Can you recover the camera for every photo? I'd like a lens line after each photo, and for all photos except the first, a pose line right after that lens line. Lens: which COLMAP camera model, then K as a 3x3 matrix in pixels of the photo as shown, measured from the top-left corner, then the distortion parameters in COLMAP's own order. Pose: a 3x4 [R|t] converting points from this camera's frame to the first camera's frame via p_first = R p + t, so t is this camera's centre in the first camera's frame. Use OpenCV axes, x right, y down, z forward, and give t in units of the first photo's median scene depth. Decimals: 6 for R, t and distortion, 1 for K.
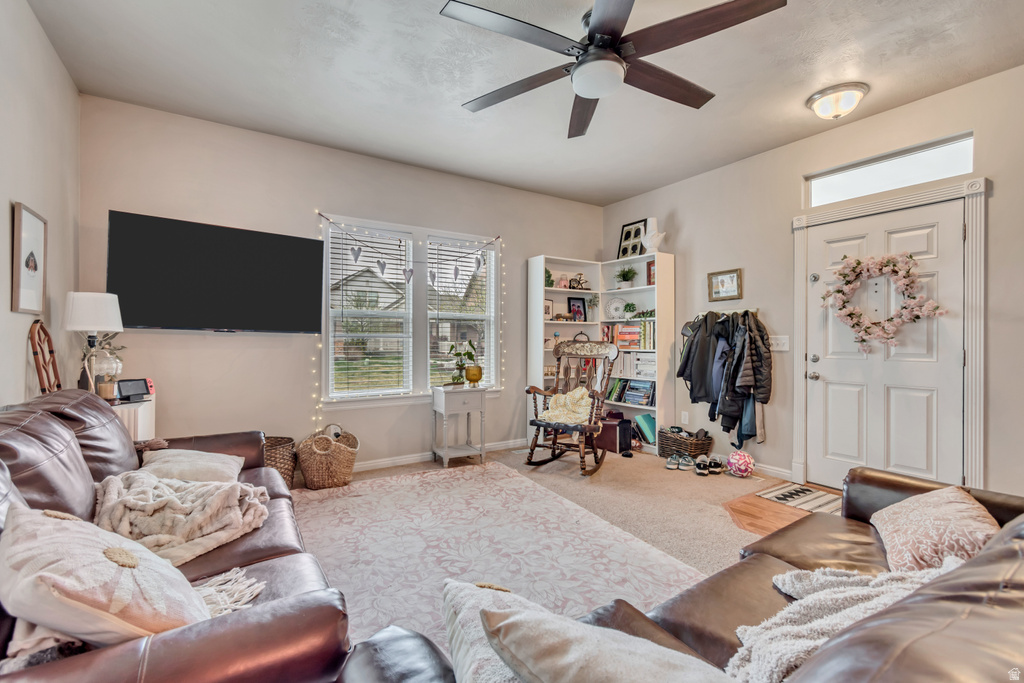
lens RADIAL K [[454.5, 0, 514.4], [0, 454.5, 339.1], [0, 0, 1]] dist [0.000677, -0.000110]
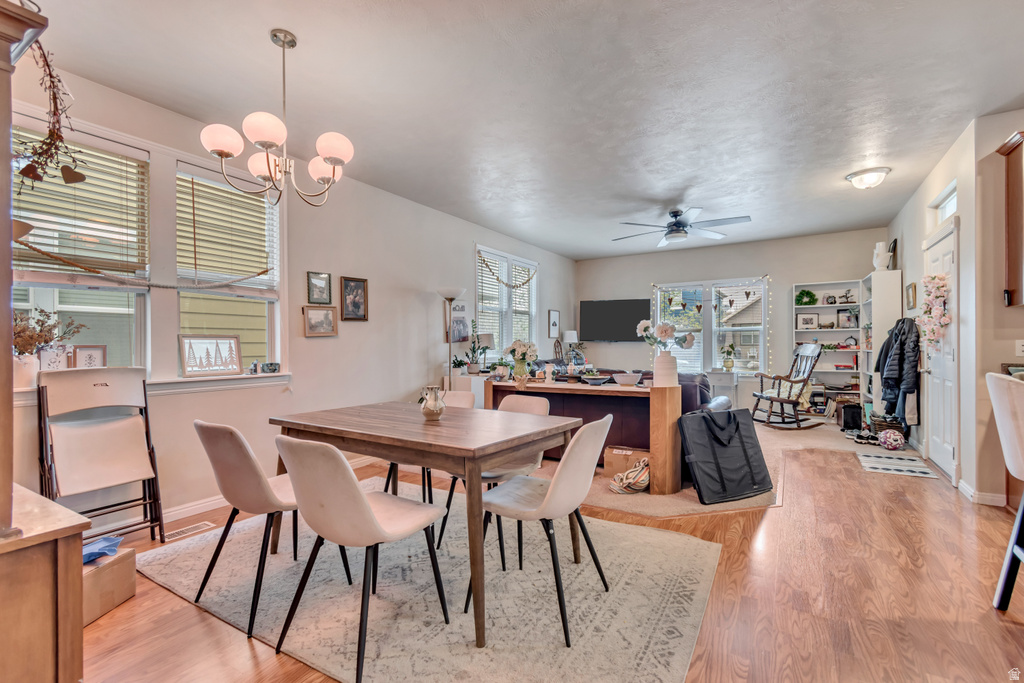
lens RADIAL K [[462.0, 0, 507.7], [0, 462.0, 347.5], [0, 0, 1]] dist [0.000608, 0.000249]
pose [[0.429087, -0.000391, -0.903263, 1.349693], [0.008069, 0.999962, 0.003400, 0.003052], [0.903227, -0.008747, 0.429074, -0.592922]]
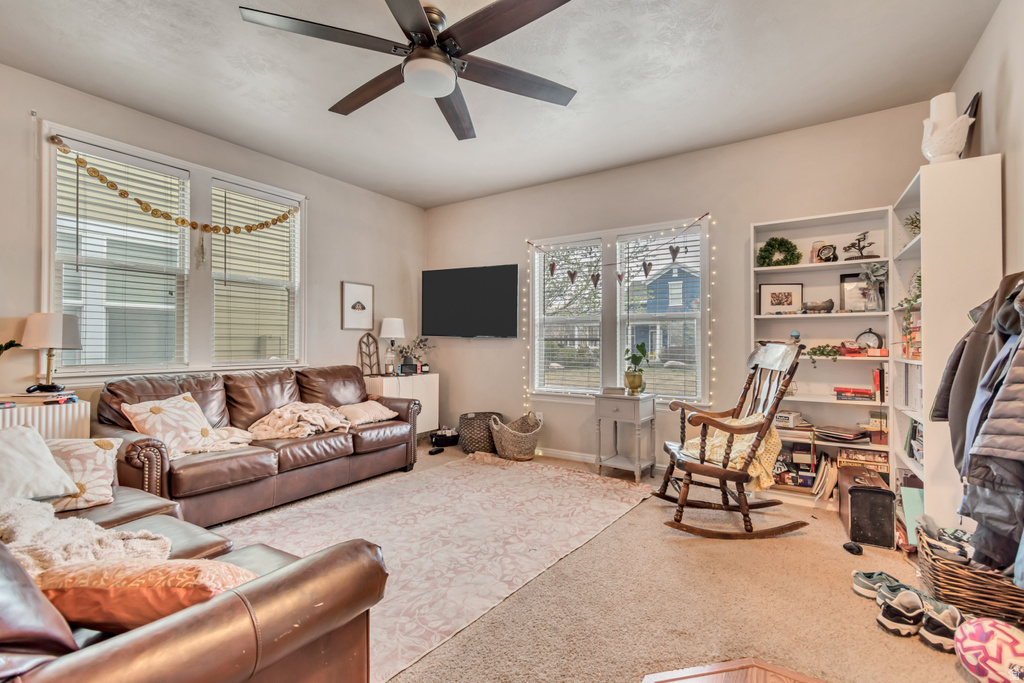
lens RADIAL K [[454.5, 0, 514.4], [0, 454.5, 339.1], [0, 0, 1]] dist [0.000677, -0.000110]
pose [[0.404962, -0.007912, -0.914299, 0.769043], [-0.002075, 0.999952, -0.009573, 0.004862], [0.914331, 0.005774, 0.404926, 0.507340]]
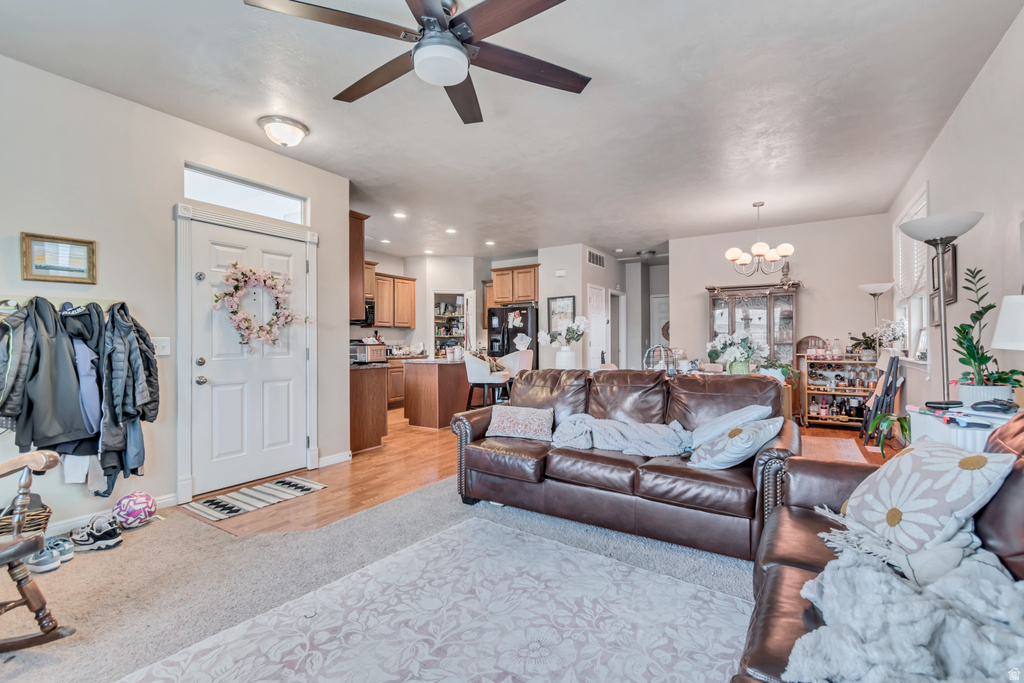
lens RADIAL K [[462.0, 0, 507.7], [0, 462.0, 347.5], [0, 0, 1]] dist [0.000608, 0.000249]
pose [[-0.410490, -0.012362, 0.911781, -0.490266], [0.005458, 0.999857, 0.016013, 0.000882], [-0.911849, 0.011549, -0.410364, 0.836497]]
